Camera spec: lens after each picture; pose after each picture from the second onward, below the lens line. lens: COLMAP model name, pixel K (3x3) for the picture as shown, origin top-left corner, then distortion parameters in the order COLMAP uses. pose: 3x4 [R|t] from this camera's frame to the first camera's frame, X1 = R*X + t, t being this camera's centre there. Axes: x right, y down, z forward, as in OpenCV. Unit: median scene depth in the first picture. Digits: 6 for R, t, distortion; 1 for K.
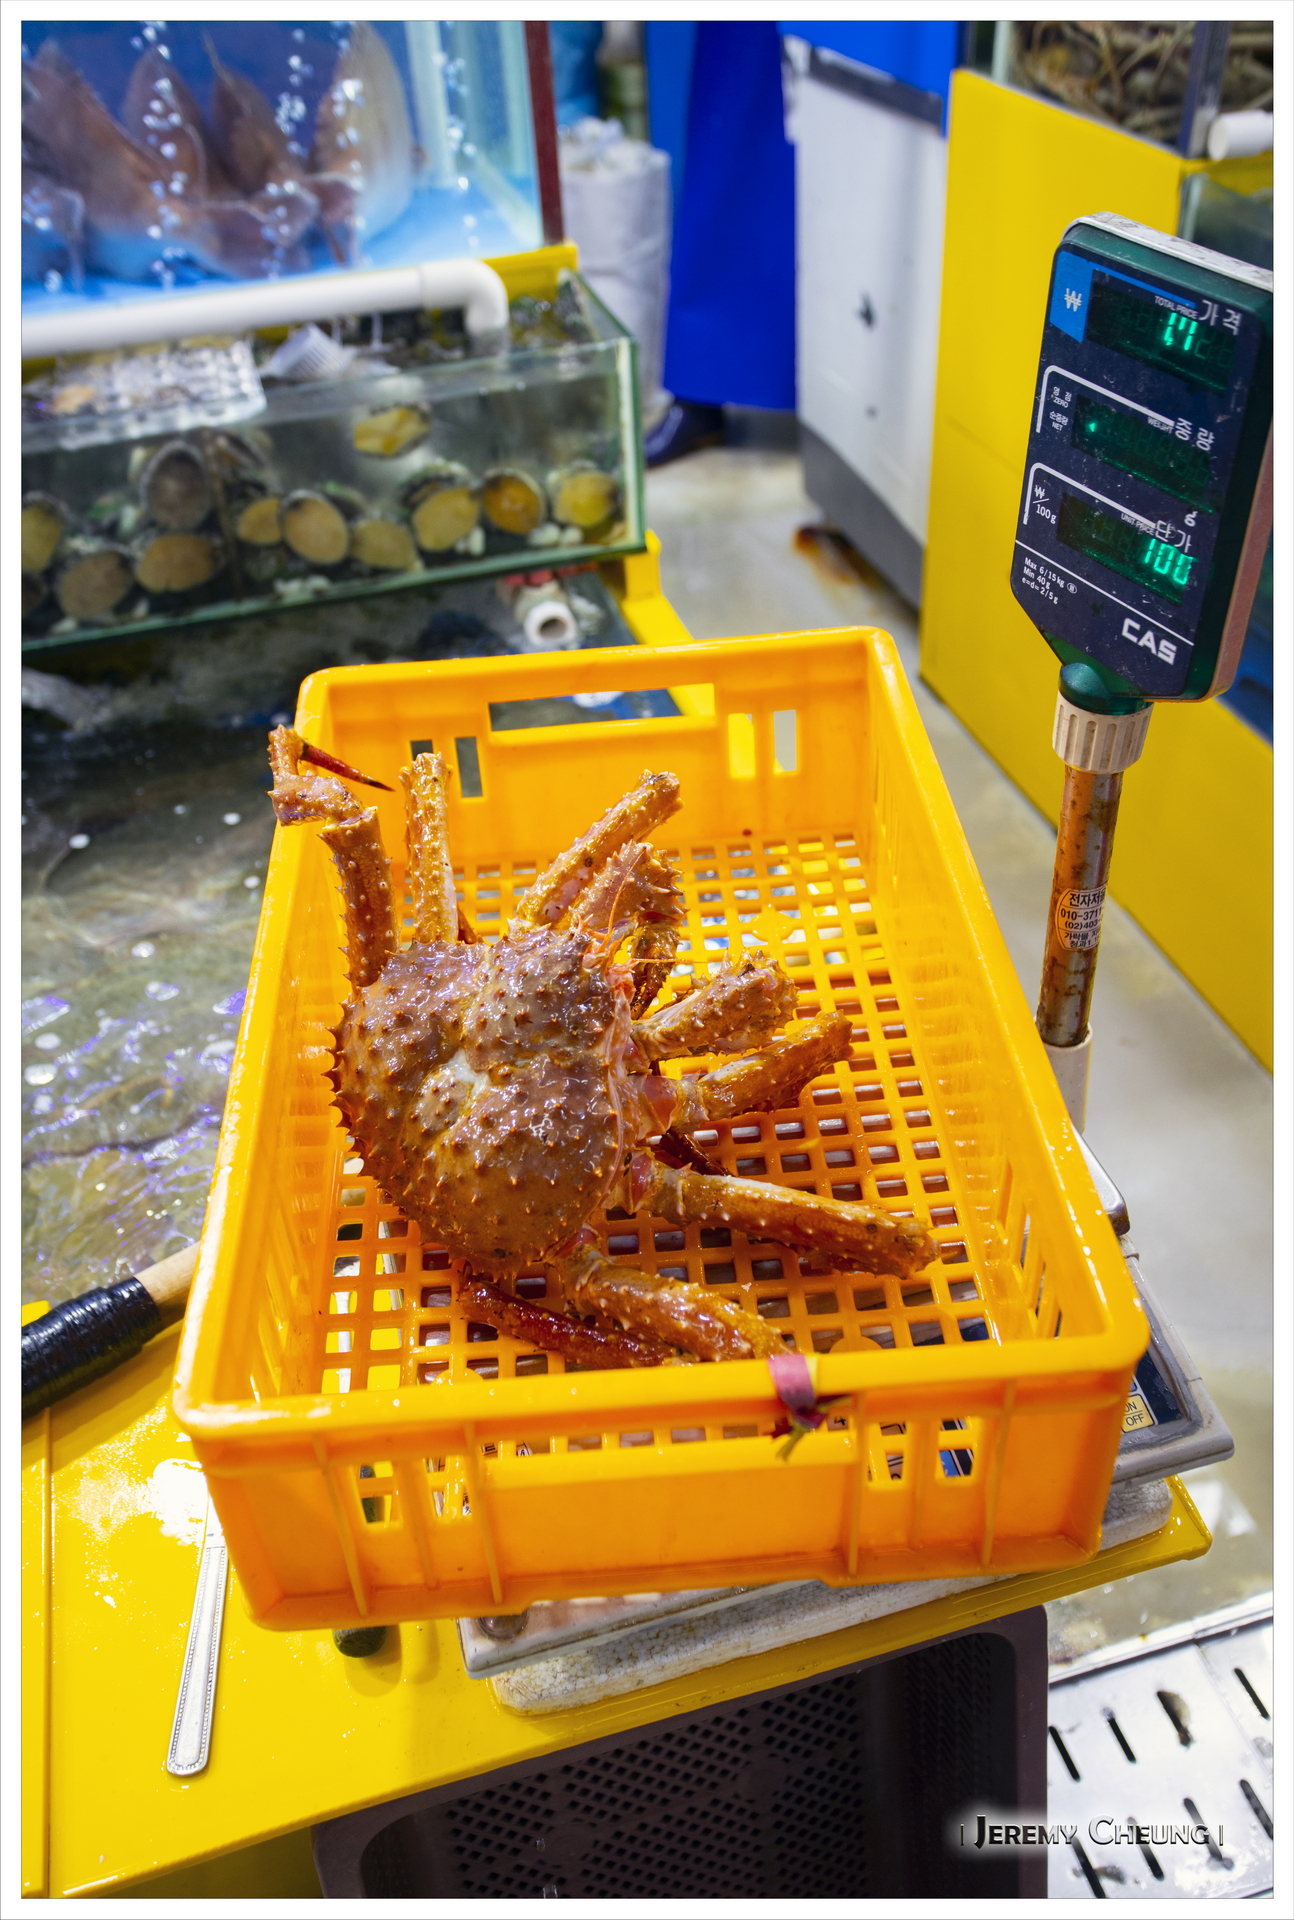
lens RADIAL K [[1640.6, 0, 642.8], [0, 1640.6, 958.8], [0, 0, 1]] dist [0.008326, 0.009031]
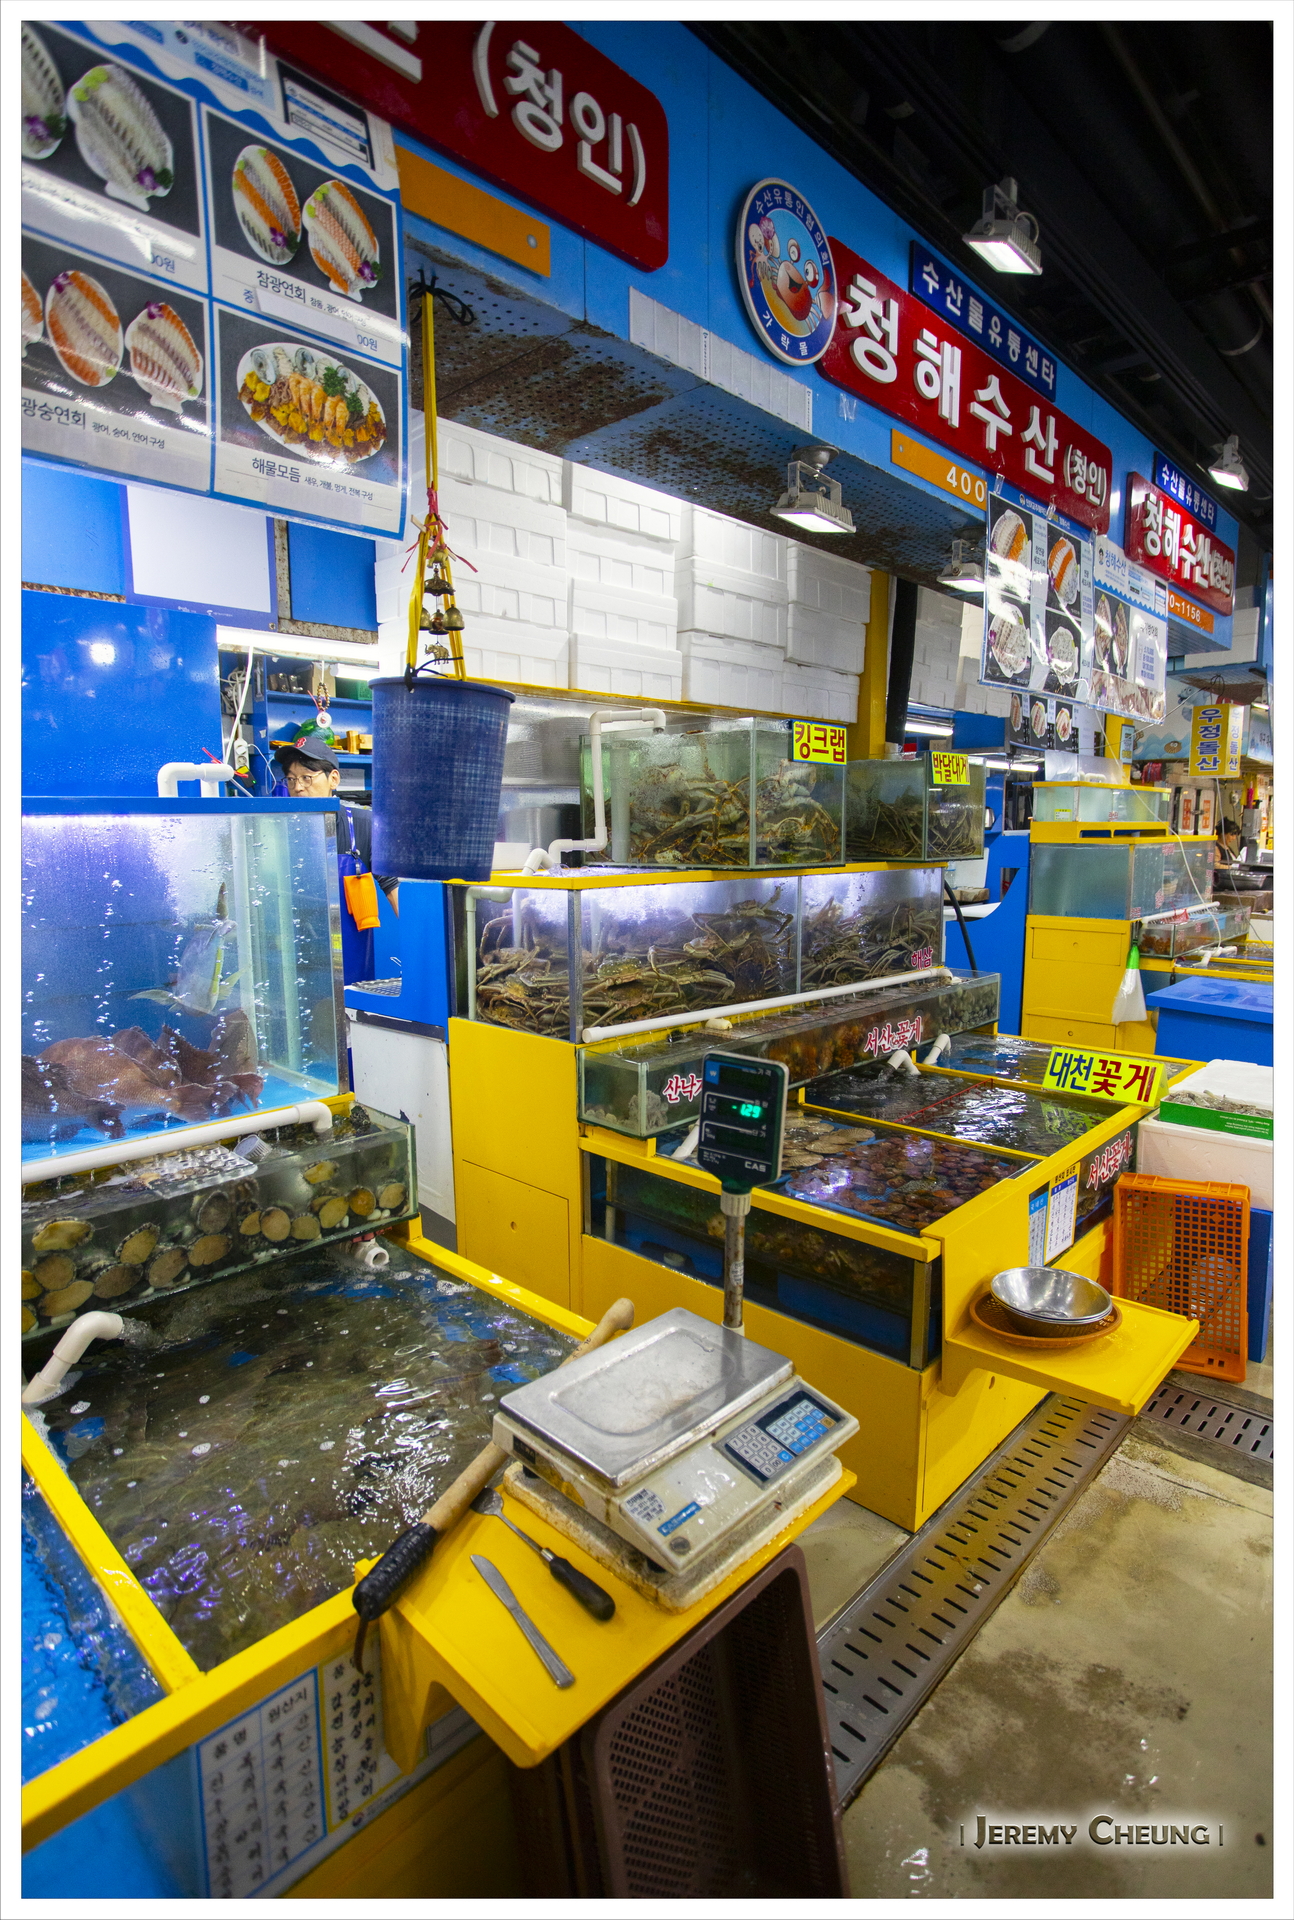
lens RADIAL K [[914.3, 0, 645.0], [0, 914.3, 956.4], [0, 0, 1]] dist [-0.021264, 0.003998]
pose [[0.874745, -0.014265, 0.484373, -0.333230], [0.267966, 0.847072, -0.458981, 0.099991], [-0.403751, 0.531287, 0.744795, -0.214811]]
